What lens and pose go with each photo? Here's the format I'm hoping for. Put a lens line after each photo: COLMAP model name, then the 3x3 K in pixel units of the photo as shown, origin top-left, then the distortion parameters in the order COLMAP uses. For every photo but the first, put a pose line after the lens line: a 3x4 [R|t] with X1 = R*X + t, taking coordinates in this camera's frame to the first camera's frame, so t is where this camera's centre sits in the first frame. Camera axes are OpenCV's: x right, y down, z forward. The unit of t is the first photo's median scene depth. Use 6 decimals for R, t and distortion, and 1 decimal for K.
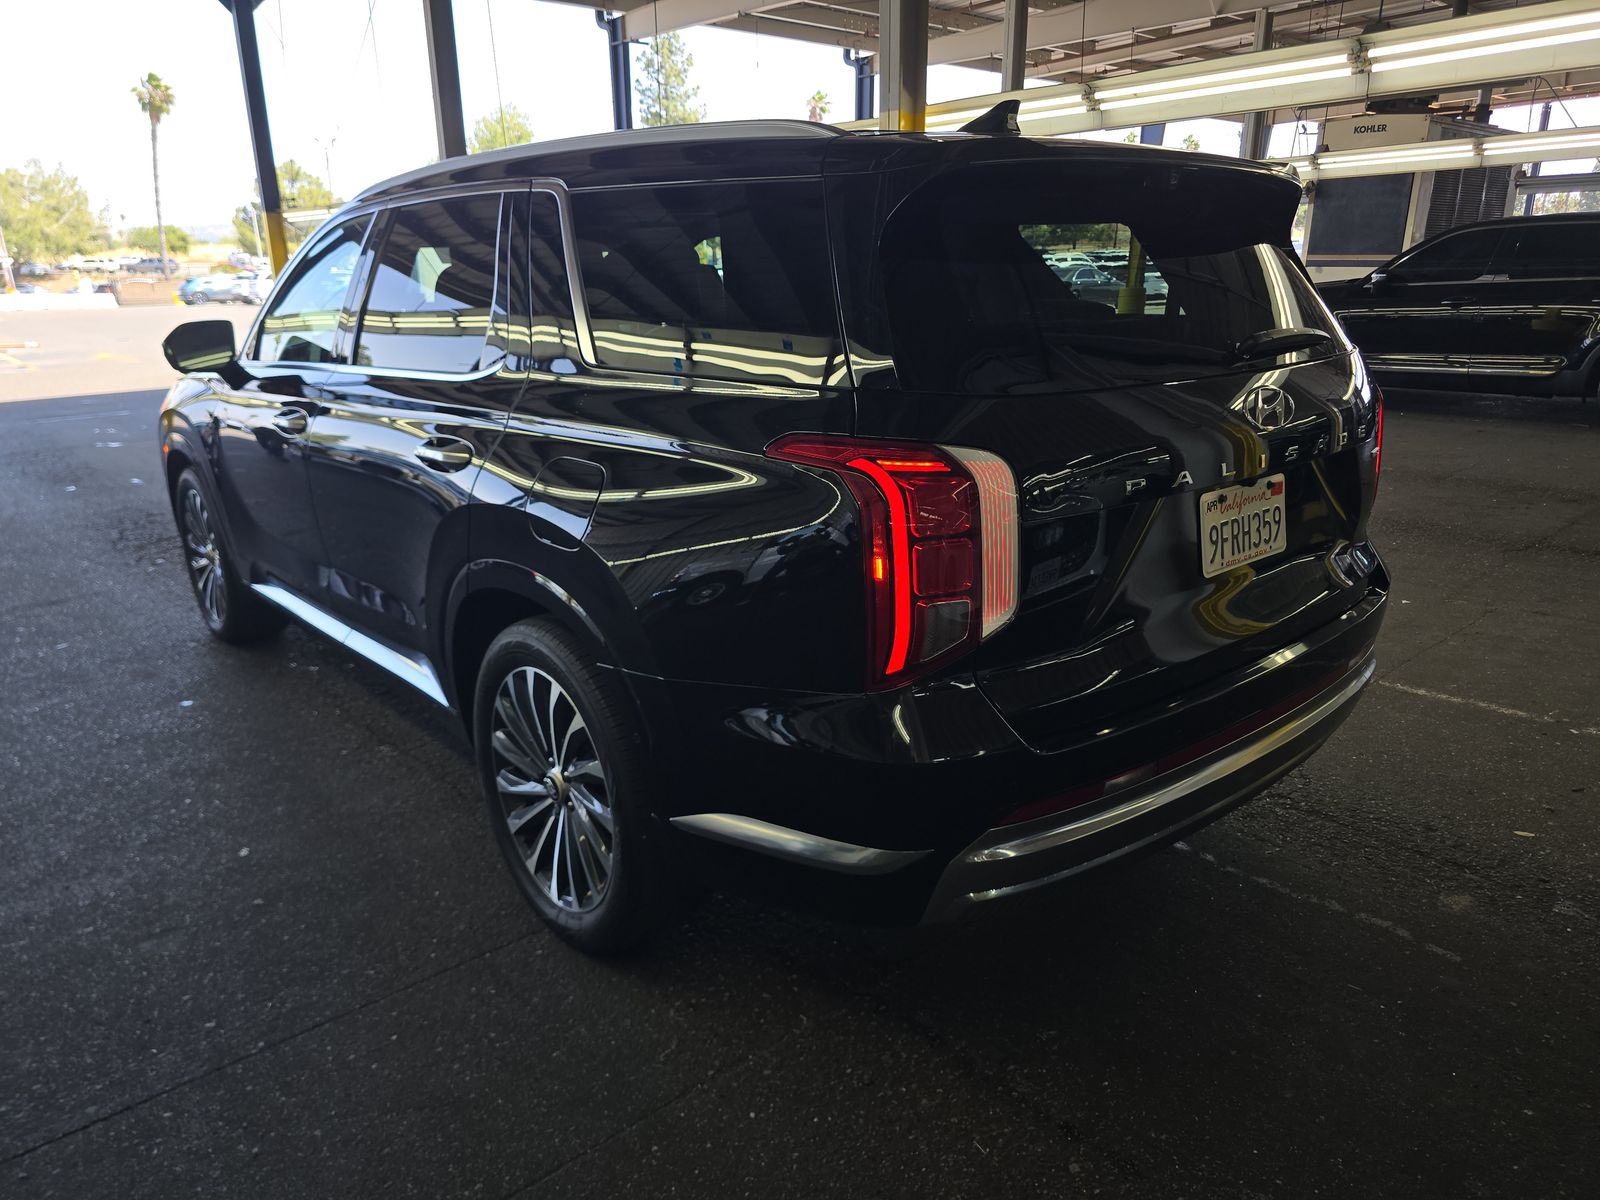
lens RADIAL K [[1094.0, 0, 821.9], [0, 1094.0, 602.5], [0, 0, 1]] dist [0.038437, -0.040843]
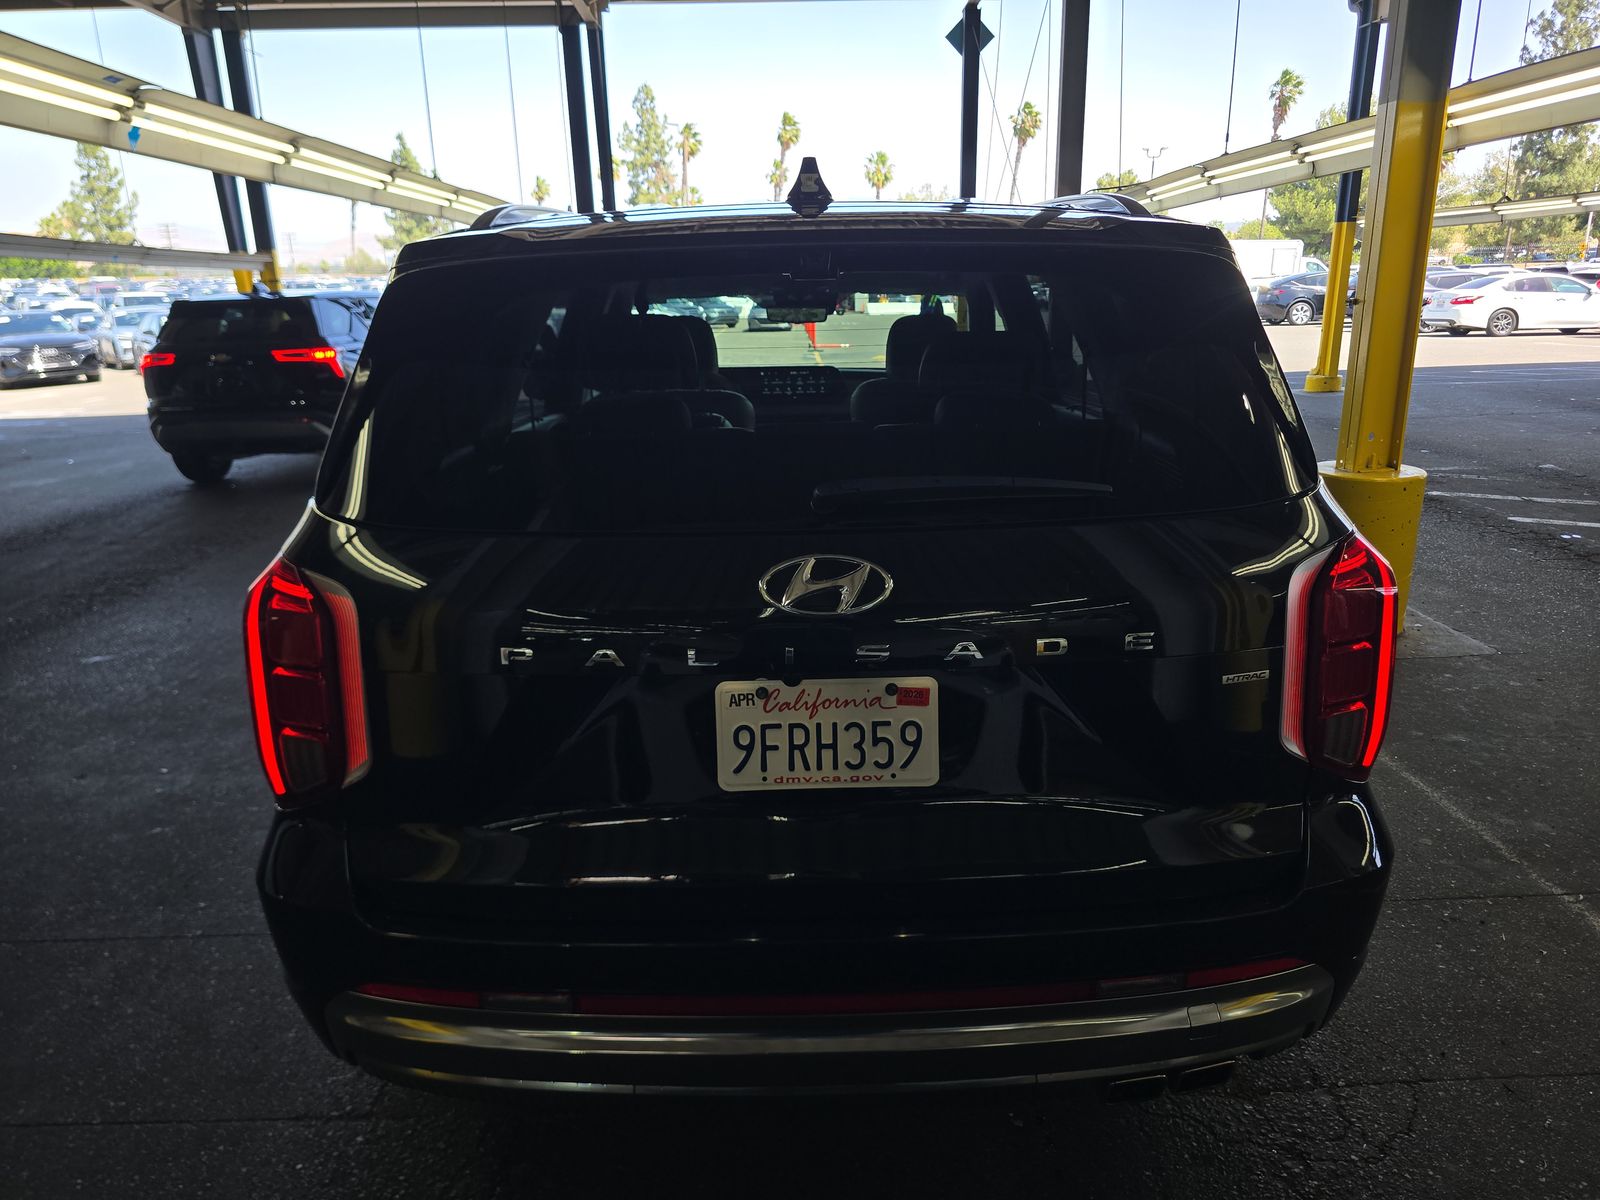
lens RADIAL K [[1081.7, 0, 800.0], [0, 1081.7, 600.0], [0, 0, 1]] dist [0.051302, -0.038381]
pose [[0.762759, 0.178782, -0.621478, 0.787729], [-0.179470, 0.981797, 0.062167, -0.196481], [0.621280, 0.064118, 0.780961, 0.415640]]
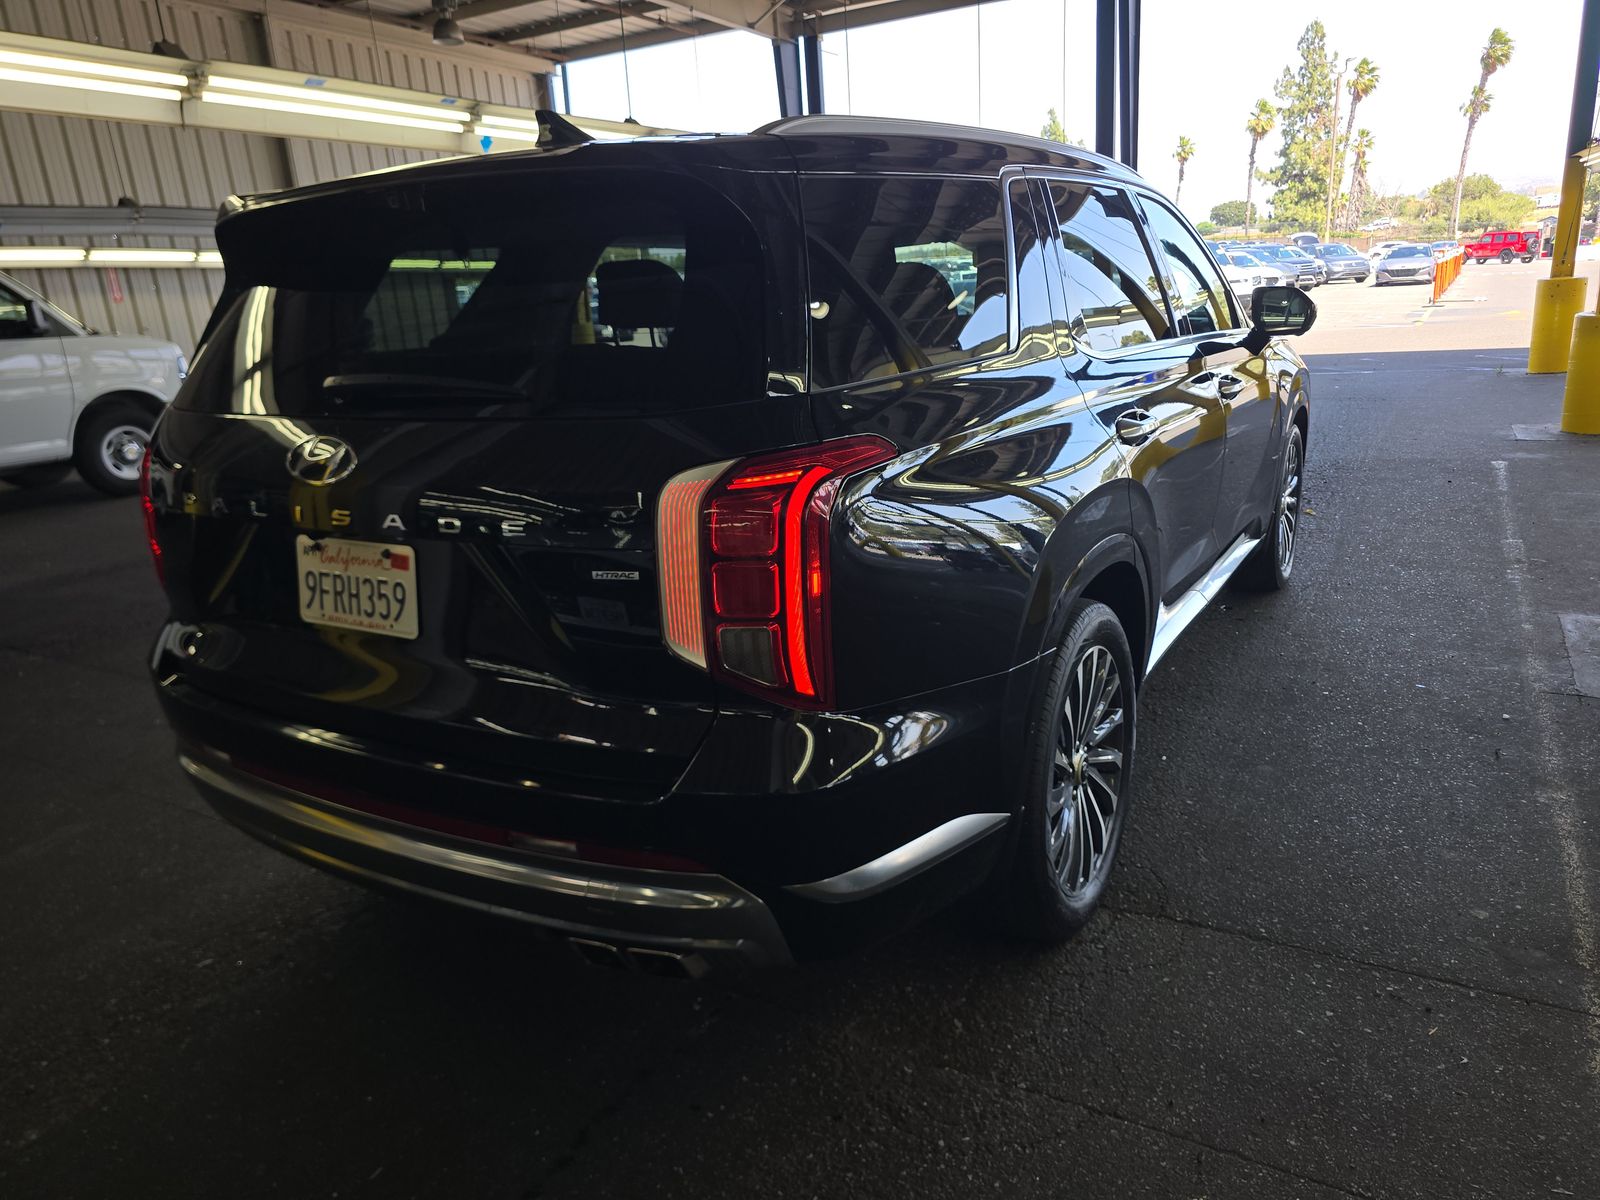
lens RADIAL K [[1089.4, 0, 813.0], [0, 1089.4, 600.6], [0, 0, 1]] dist [0.059083, -0.054297]
pose [[0.318023, 0.262774, -0.910940, 1.310104], [-0.226319, 0.954087, 0.196209, -0.316965], [0.920674, 0.143764, 0.362892, 1.003636]]
